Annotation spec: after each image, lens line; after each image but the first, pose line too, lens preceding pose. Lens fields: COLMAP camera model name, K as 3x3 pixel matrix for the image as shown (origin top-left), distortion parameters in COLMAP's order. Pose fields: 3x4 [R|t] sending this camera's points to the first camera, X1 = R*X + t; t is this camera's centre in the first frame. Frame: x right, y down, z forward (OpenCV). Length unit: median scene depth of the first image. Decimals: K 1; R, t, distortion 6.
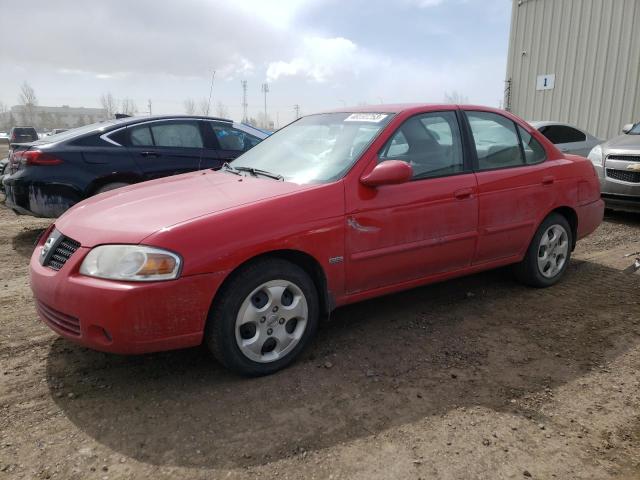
lens RADIAL K [[500.8, 0, 320.0], [0, 500.8, 240.0], [0, 0, 1]] dist [-0.006155, 0.009661]
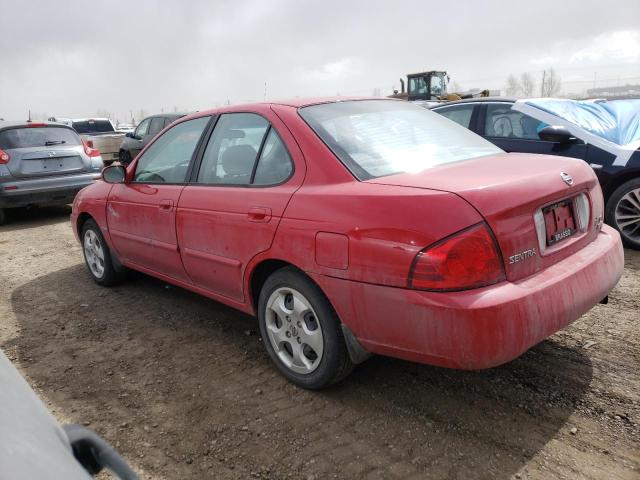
lens RADIAL K [[500.8, 0, 320.0], [0, 500.8, 240.0], [0, 0, 1]] dist [-0.006155, 0.009661]
pose [[0.146193, 0.203080, -0.968187, 1.315877], [-0.170847, 0.969179, 0.177491, -0.253266], [0.974392, 0.139463, 0.176383, 1.139798]]
